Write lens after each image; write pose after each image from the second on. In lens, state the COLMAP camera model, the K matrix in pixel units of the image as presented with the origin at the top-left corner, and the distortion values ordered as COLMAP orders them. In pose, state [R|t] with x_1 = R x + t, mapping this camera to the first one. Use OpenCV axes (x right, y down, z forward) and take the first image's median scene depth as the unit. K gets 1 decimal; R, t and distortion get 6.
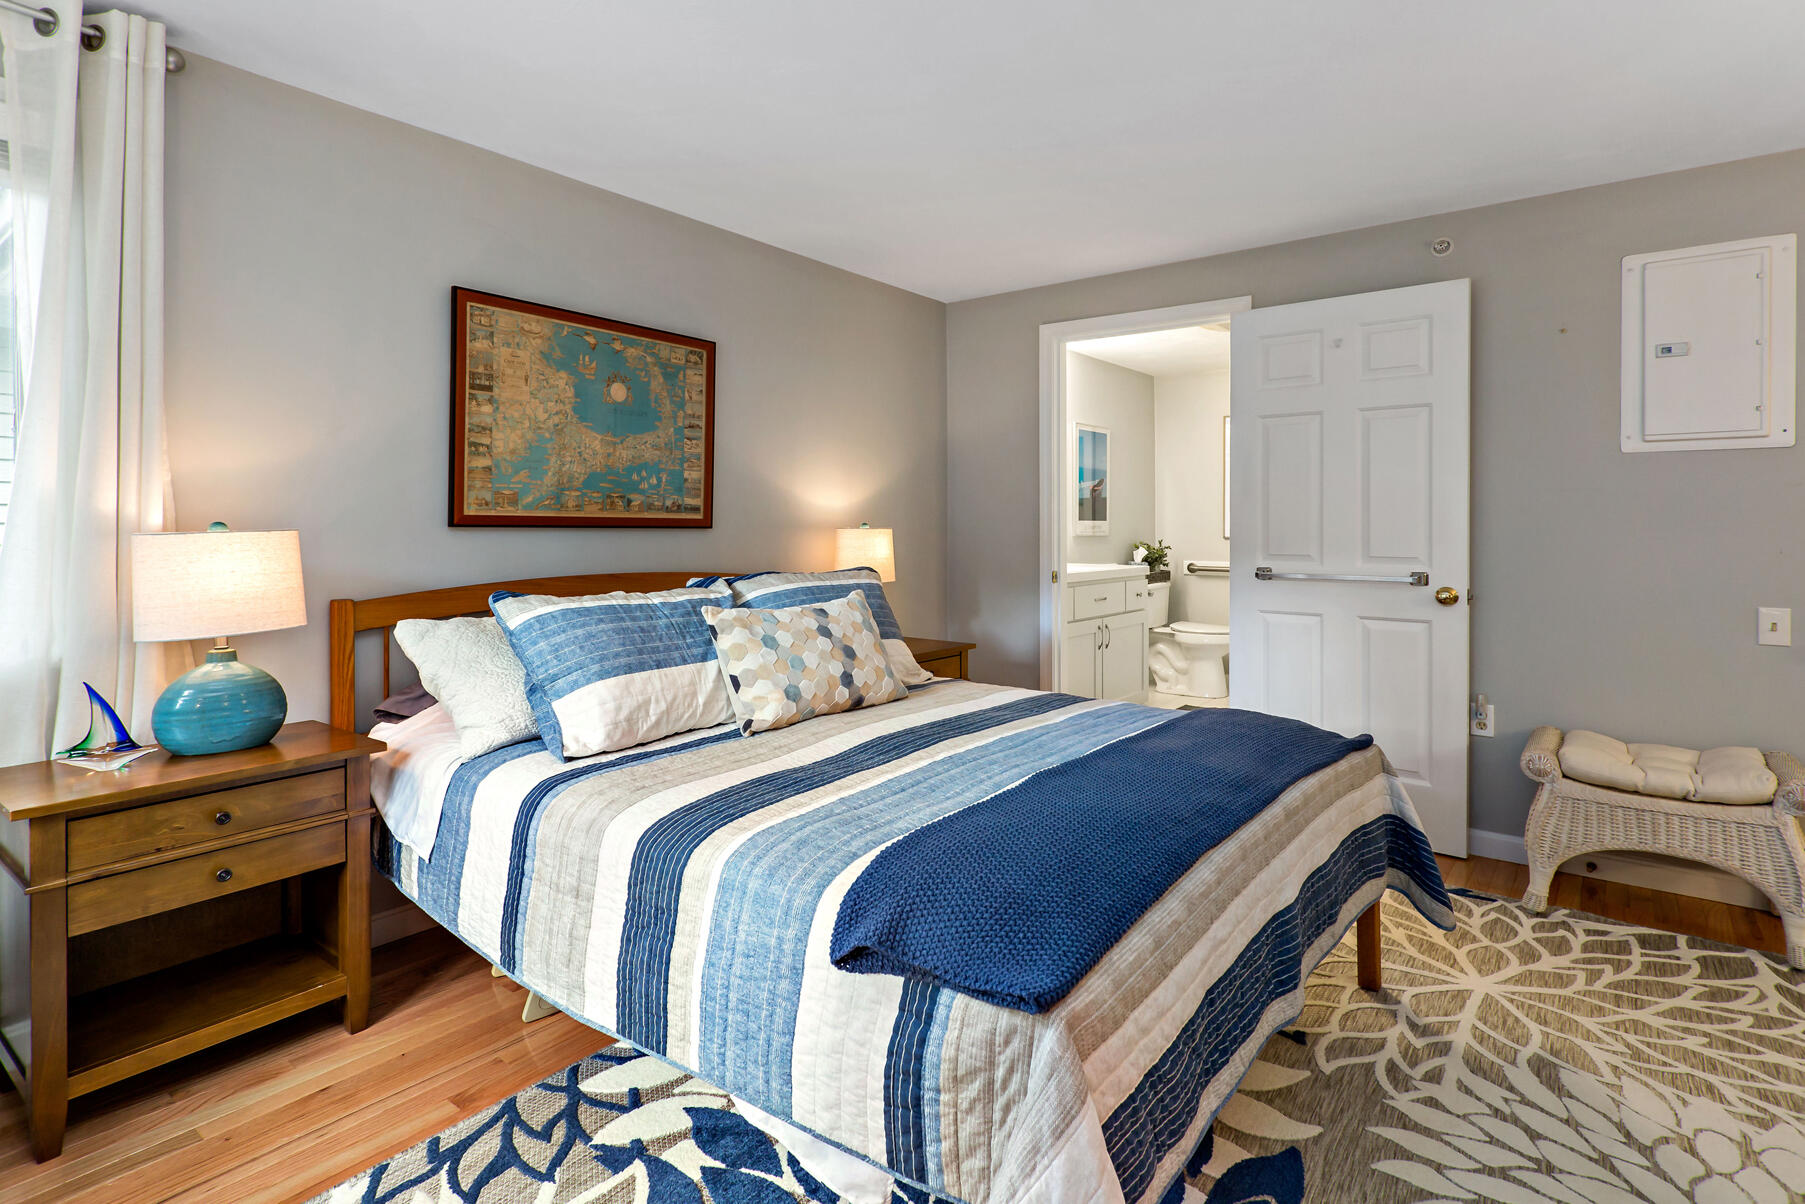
lens RADIAL K [[911.2, 0, 903.6], [0, 911.2, 515.1], [0, 0, 1]] dist [-0.003295, 0.002116]
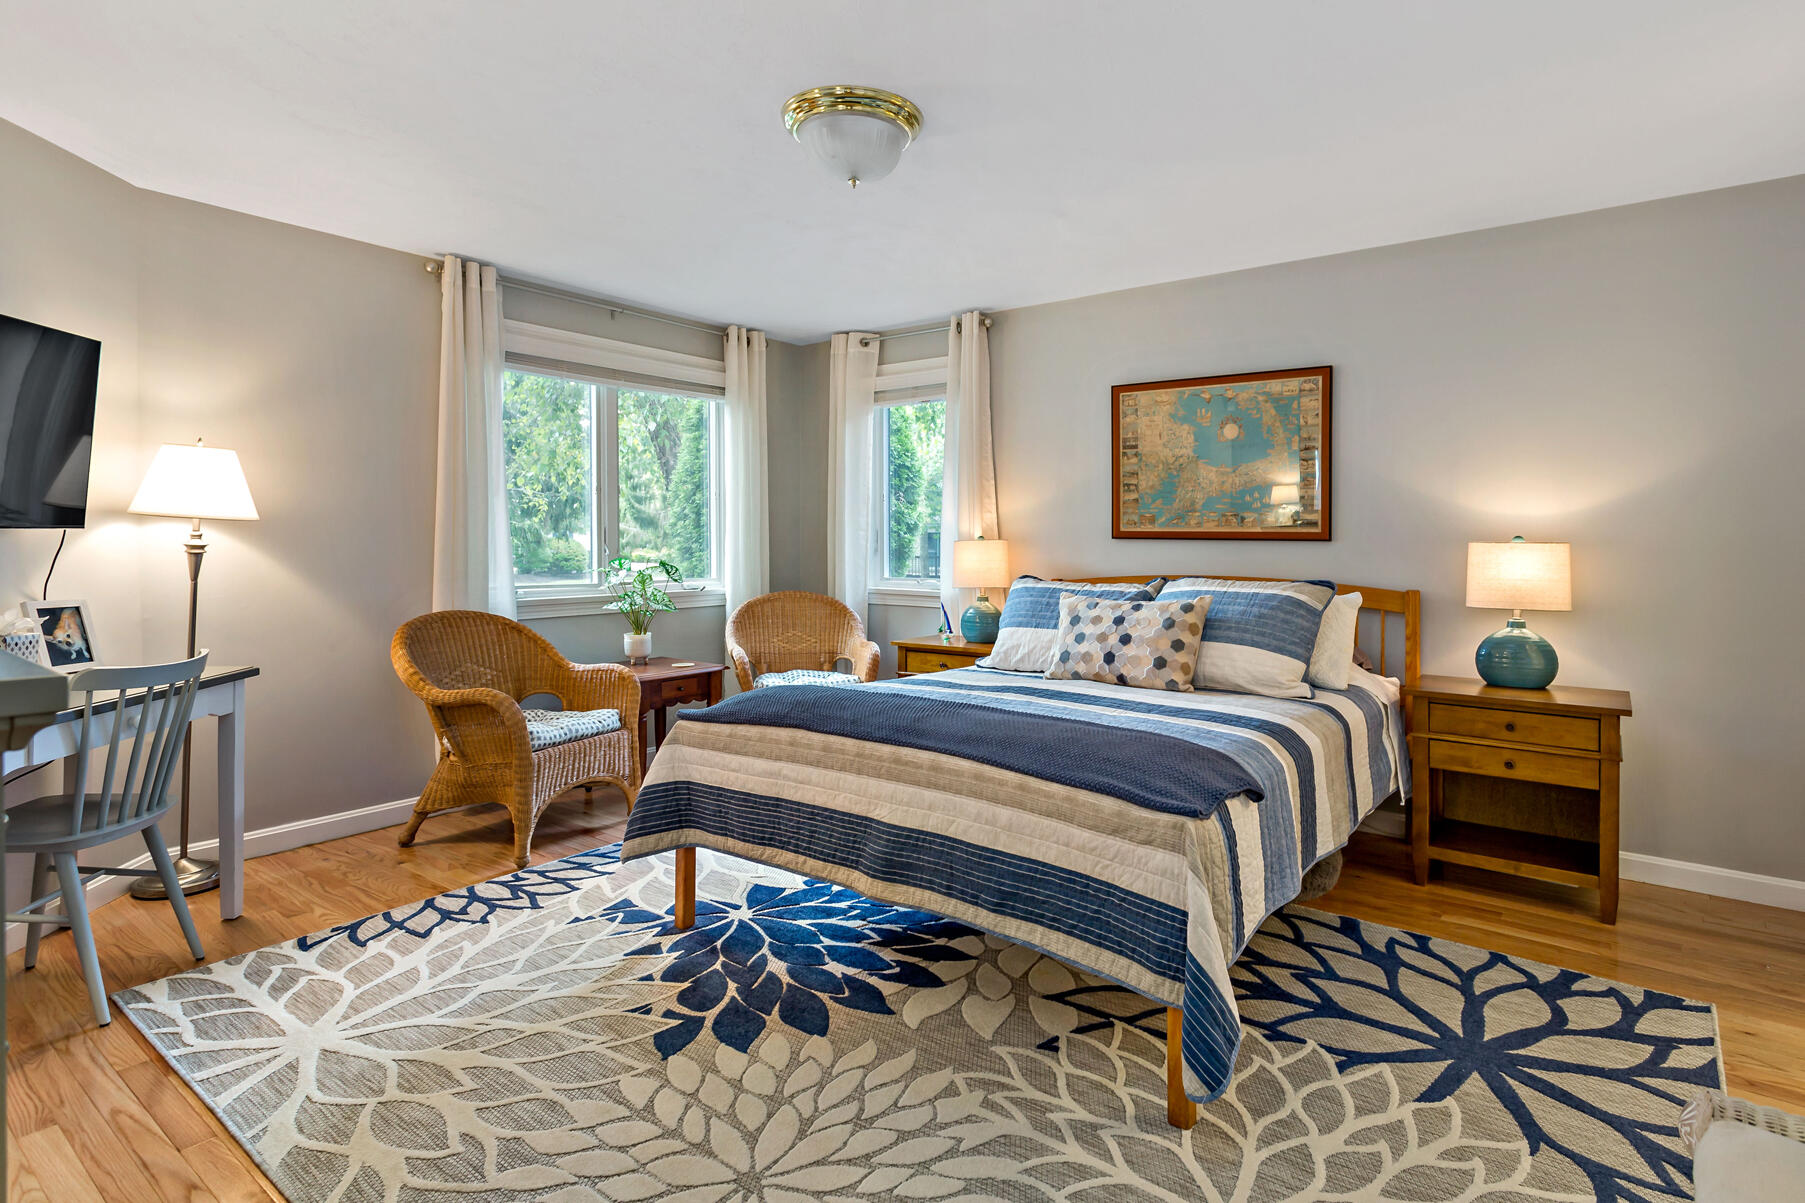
lens RADIAL K [[911.2, 0, 903.9], [0, 911.2, 543.2], [0, 0, 1]] dist [-0.003295, 0.002116]
pose [[-0.000360, 0.007231, -0.999974, 1.017004], [0.008121, 0.999941, 0.007227, 0.006226], [0.999967, -0.008118, -0.000419, 0.598608]]
